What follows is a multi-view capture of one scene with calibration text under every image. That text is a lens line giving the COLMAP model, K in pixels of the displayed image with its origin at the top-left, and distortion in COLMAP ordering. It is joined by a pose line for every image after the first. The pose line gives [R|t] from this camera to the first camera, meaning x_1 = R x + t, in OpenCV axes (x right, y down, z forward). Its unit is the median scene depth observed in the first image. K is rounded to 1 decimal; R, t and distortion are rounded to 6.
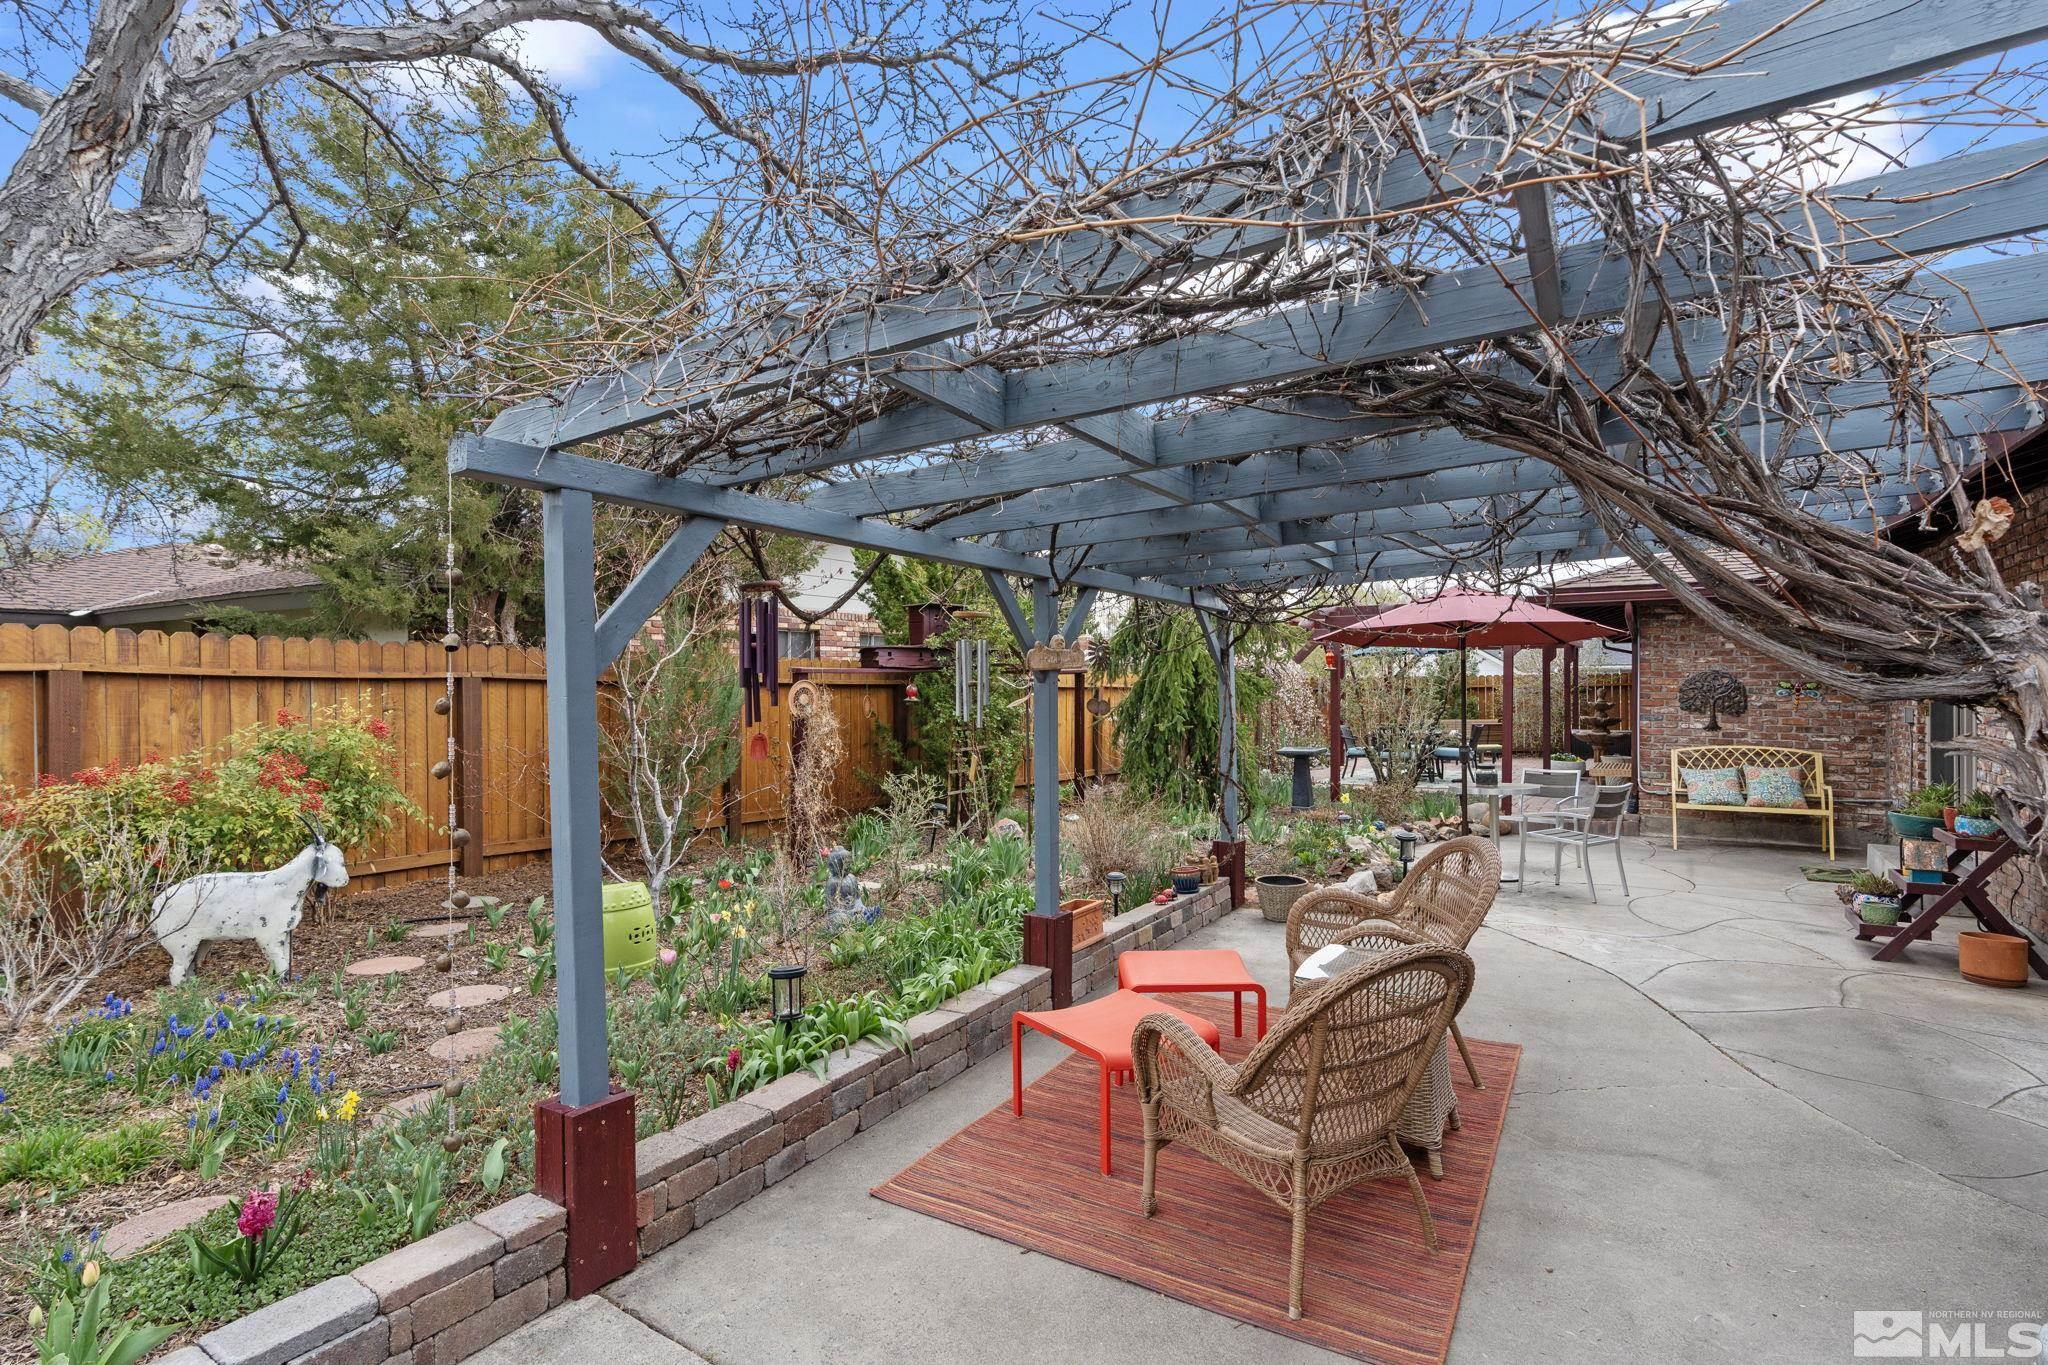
lens RADIAL K [[950.7, 0, 1046.9], [0, 950.7, 675.7], [0, 0, 1]] dist [-0.018733, 0.006261]
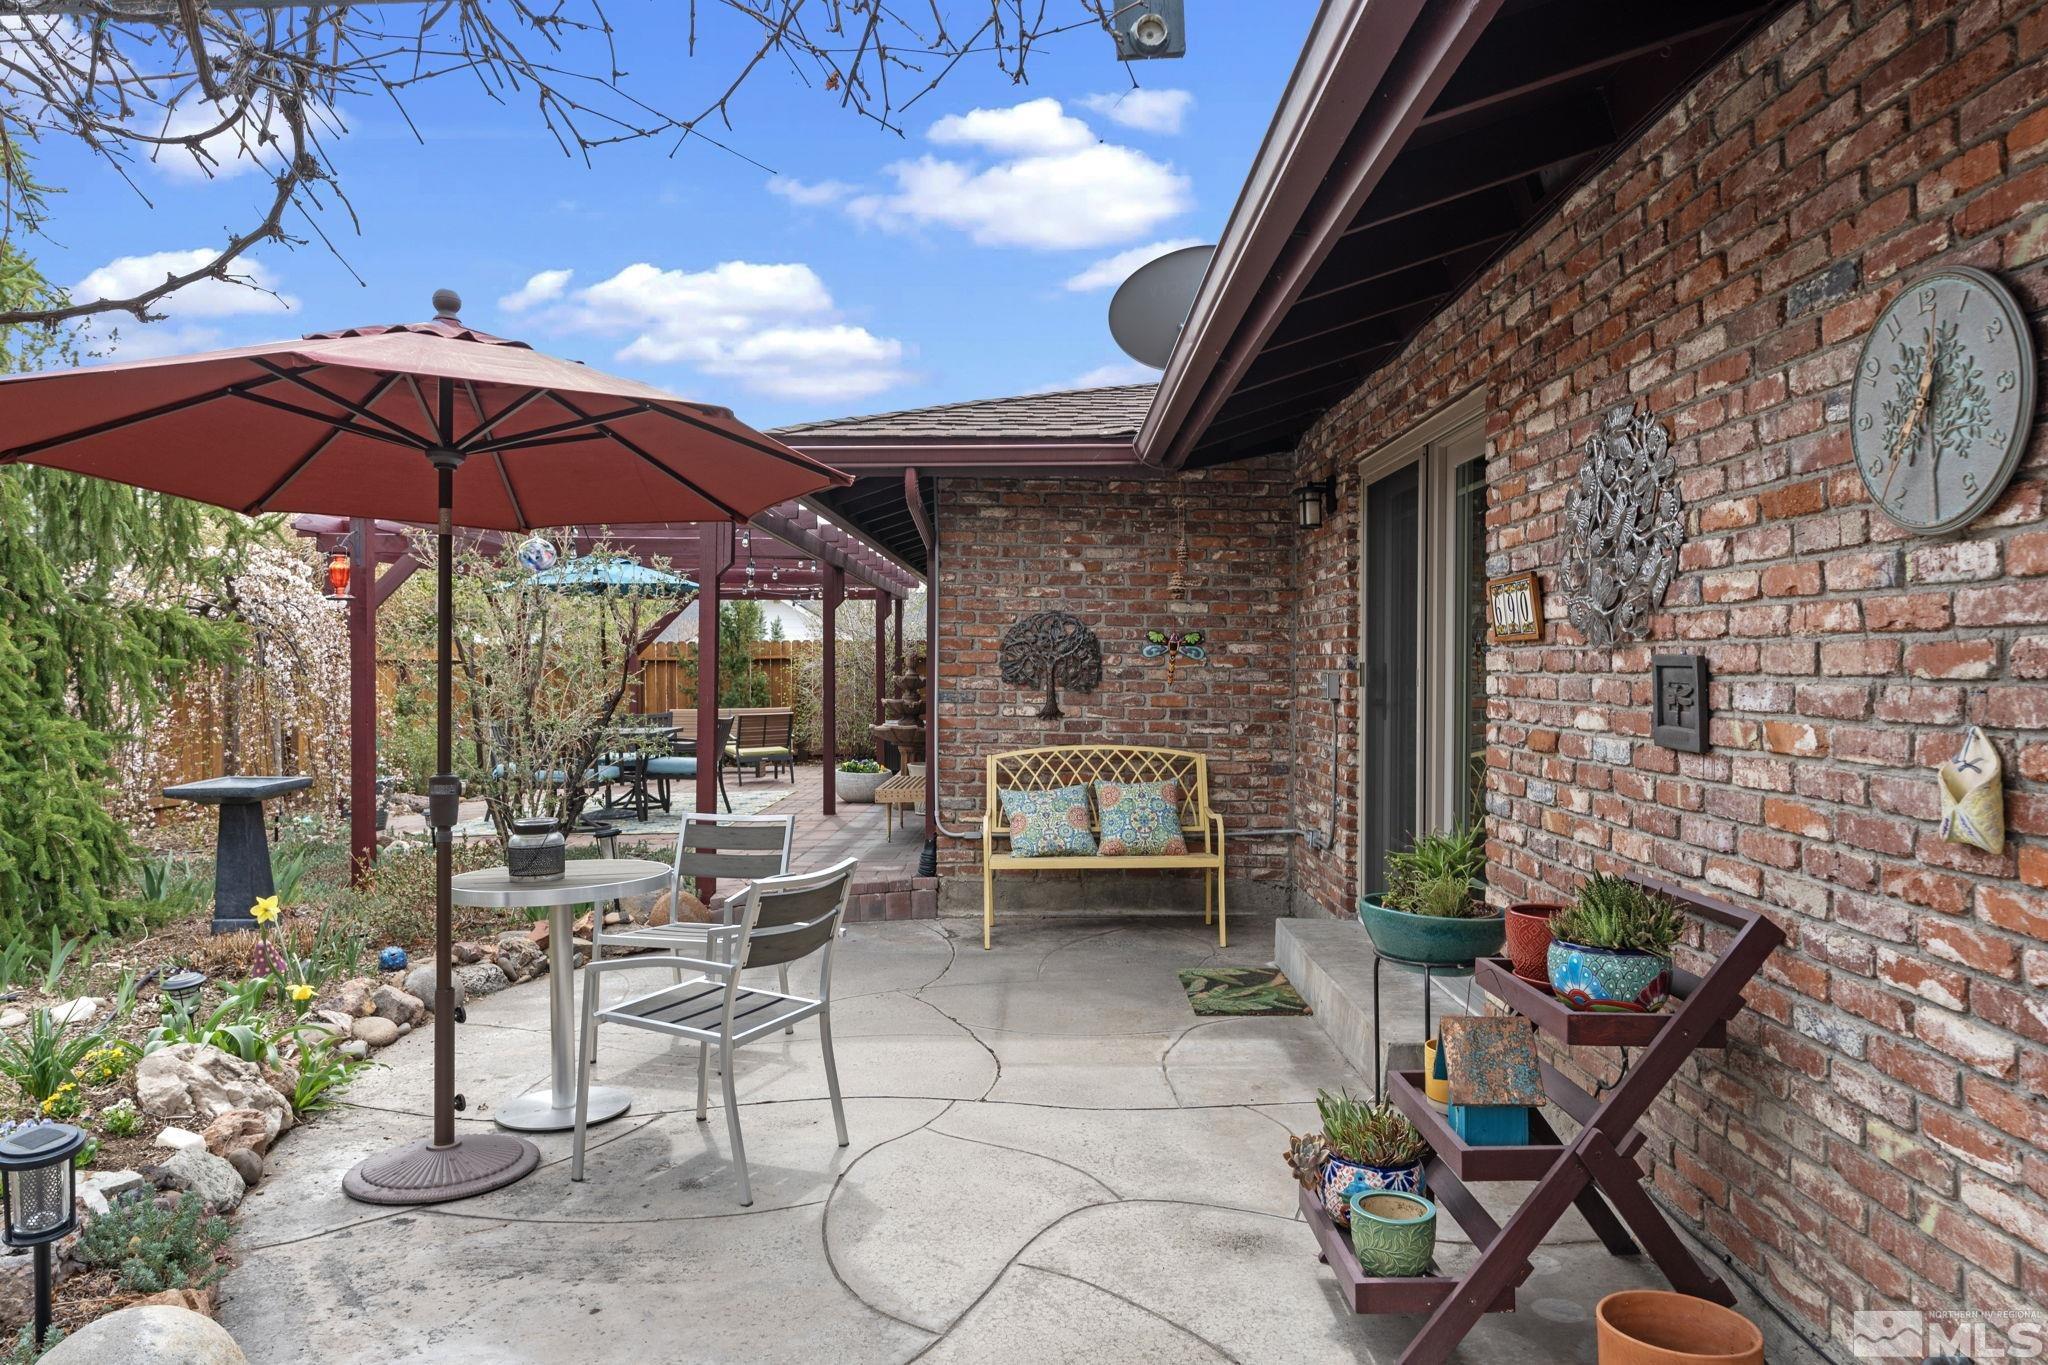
lens RADIAL K [[950.7, 0, 1046.9], [0, 950.7, 675.7], [0, 0, 1]] dist [-0.018733, 0.006261]
pose [[0.840588, 0.002688, 0.541668, 0.411361], [-0.006769, 0.999962, 0.005542, 0.030229], [-0.541632, -0.008325, 0.840574, 0.544983]]
